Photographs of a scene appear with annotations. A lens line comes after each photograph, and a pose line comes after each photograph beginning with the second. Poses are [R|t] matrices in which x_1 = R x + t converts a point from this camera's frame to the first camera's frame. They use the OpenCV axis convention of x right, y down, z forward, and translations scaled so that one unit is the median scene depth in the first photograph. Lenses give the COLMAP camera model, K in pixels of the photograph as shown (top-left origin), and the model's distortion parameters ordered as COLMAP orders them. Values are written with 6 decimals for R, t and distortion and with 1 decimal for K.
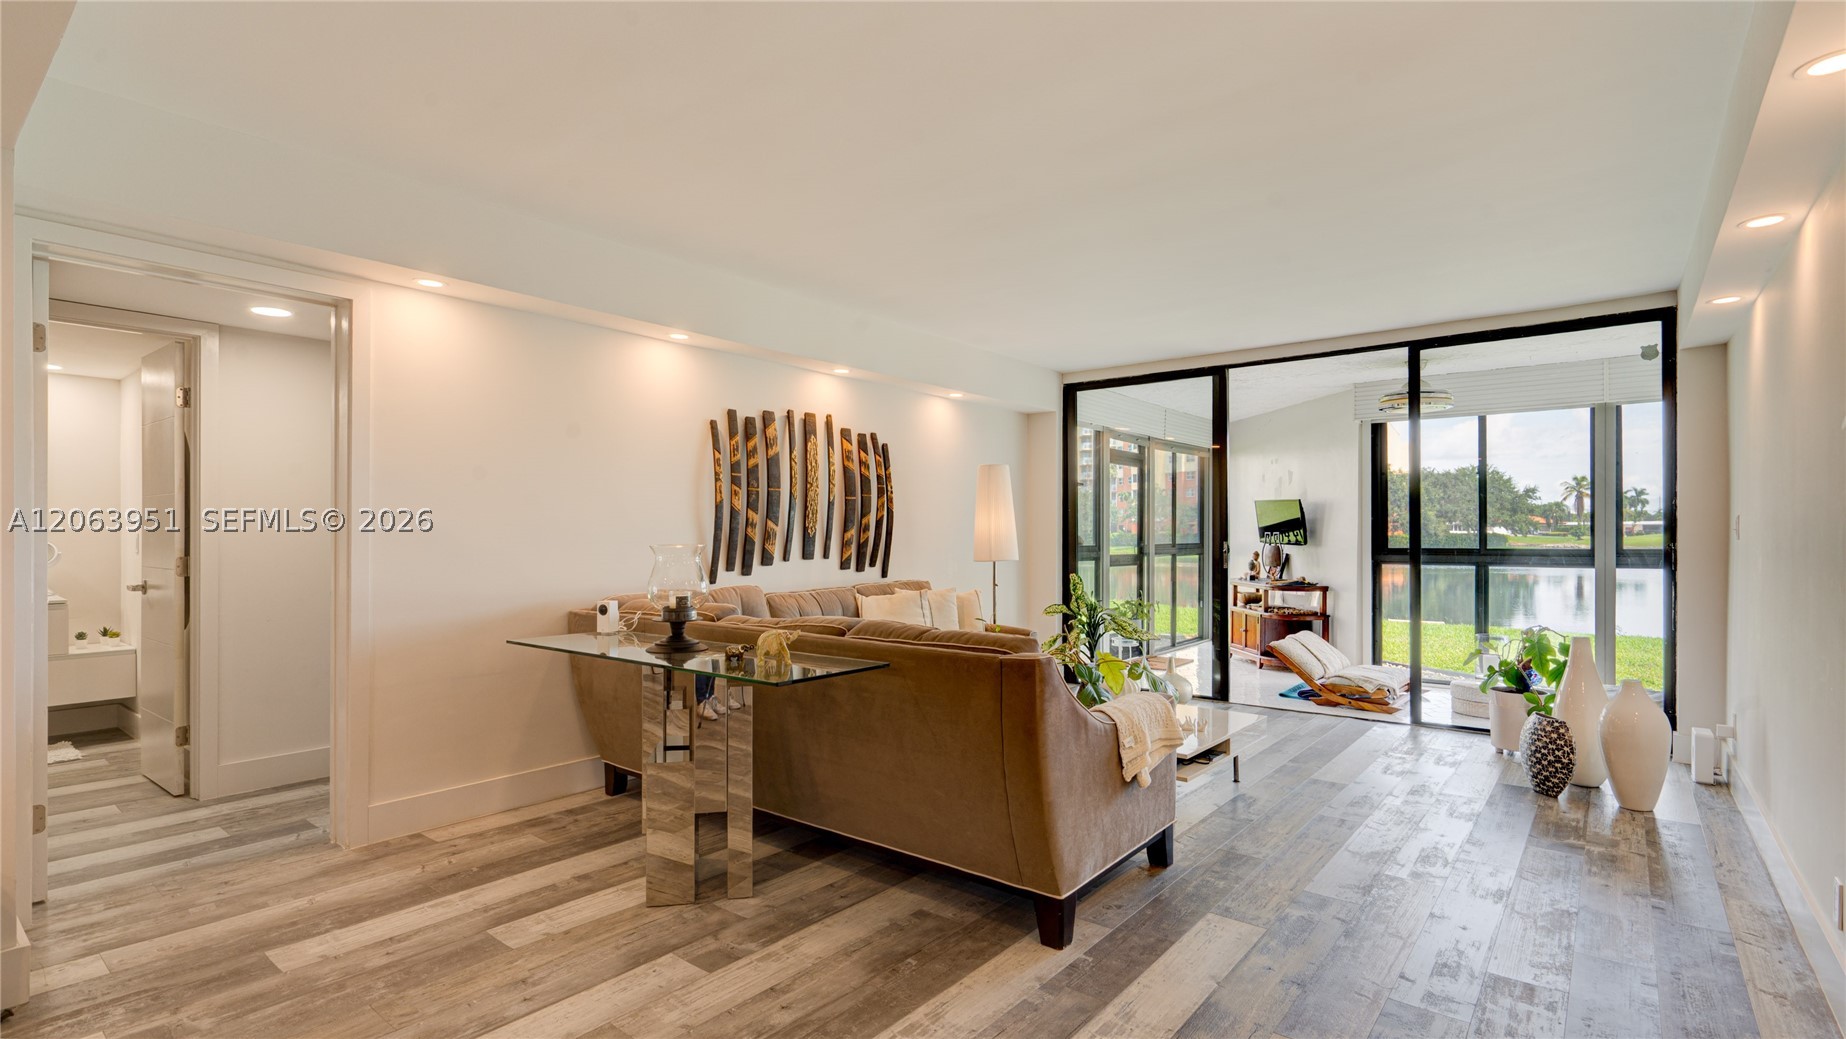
lens RADIAL K [[875.9, 0, 933.1], [0, 875.9, 535.7], [0, 0, 1]] dist [-0.003371, 0.001620]
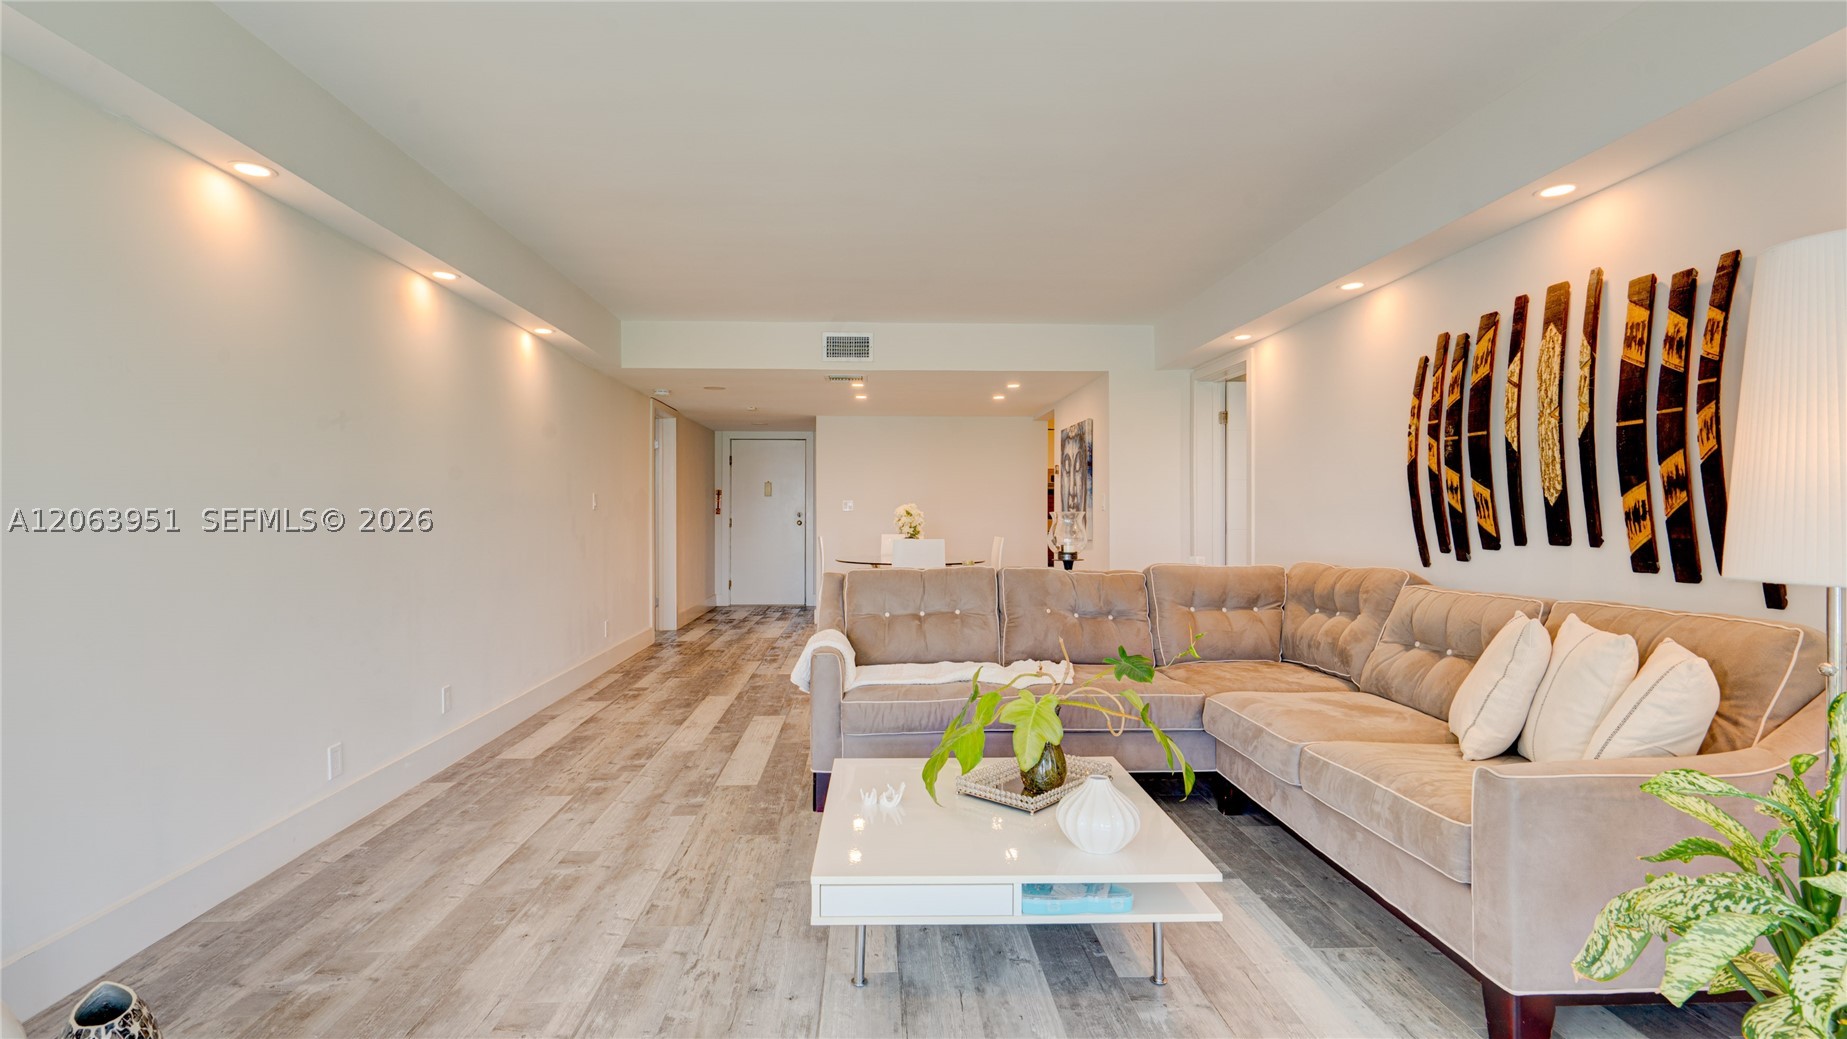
lens RADIAL K [[865.8, 0, 884.3], [0, 865.8, 512.5], [0, 0, 1]] dist [-0.003494, 0.000019]
pose [[-0.777495, -0.002355, -0.628885, 0.525776], [-0.003237, 0.999995, 0.000258, 0.006675], [0.628881, 0.002237, -0.777498, 1.132688]]
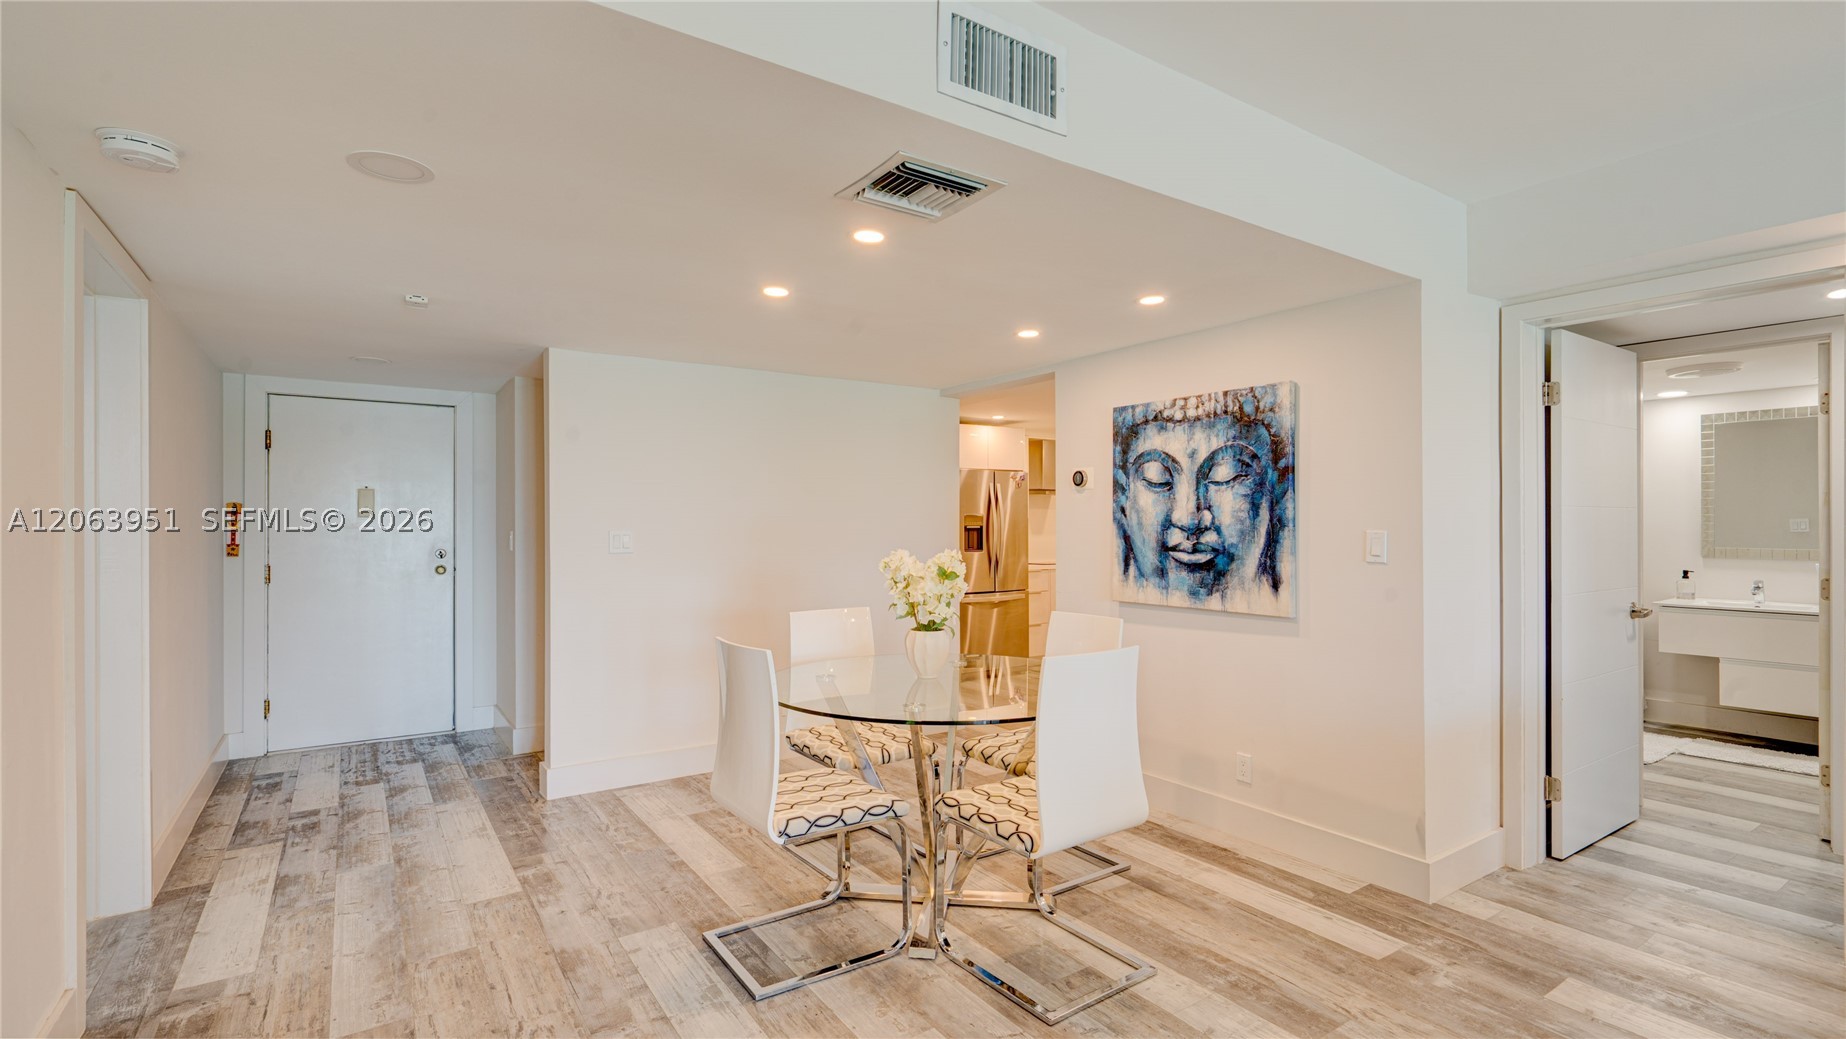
lens RADIAL K [[848.9, 0, 944.2], [0, 848.9, 522.9], [0, 0, 1]] dist [-0.010751, -0.000395]
pose [[-0.291851, -0.002167, -0.956461, 0.181712], [-0.001449, 0.999997, -0.001823, -0.023143], [0.956463, 0.000854, -0.291854, 0.278704]]
